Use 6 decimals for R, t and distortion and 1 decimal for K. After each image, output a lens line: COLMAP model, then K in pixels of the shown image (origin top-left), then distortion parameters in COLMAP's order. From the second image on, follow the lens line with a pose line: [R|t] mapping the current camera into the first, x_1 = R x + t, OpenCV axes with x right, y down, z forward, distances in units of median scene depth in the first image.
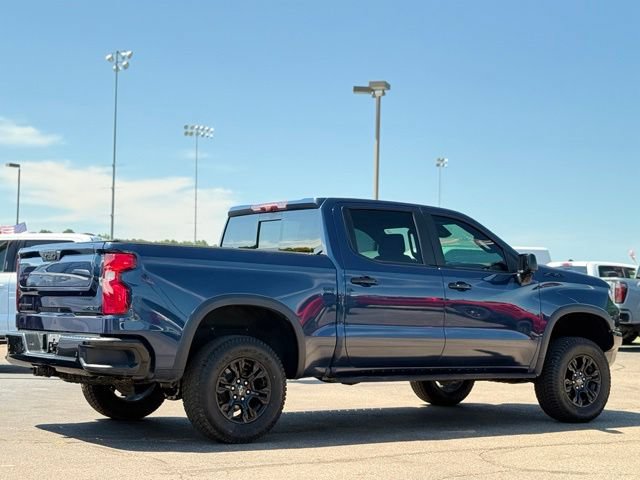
lens RADIAL K [[1388.1, 0, 320.0], [0, 1388.1, 240.0], [0, 0, 1]] dist [0.198884, -0.280554]
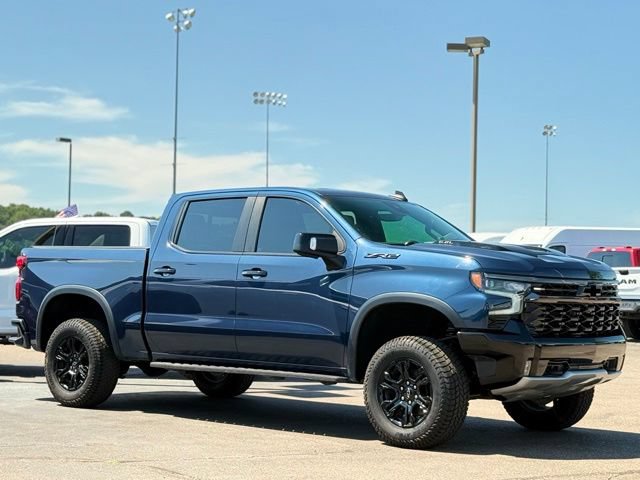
lens RADIAL K [[1371.6, 0, 321.7], [0, 1371.6, 196.6], [0, 0, 1]] dist [0.838293, 0.112982]
pose [[0.997823, -0.011822, -0.064887, 0.001310], [0.010899, 0.999835, -0.014562, -0.002872], [0.065048, 0.013823, 0.997786, 0.124260]]
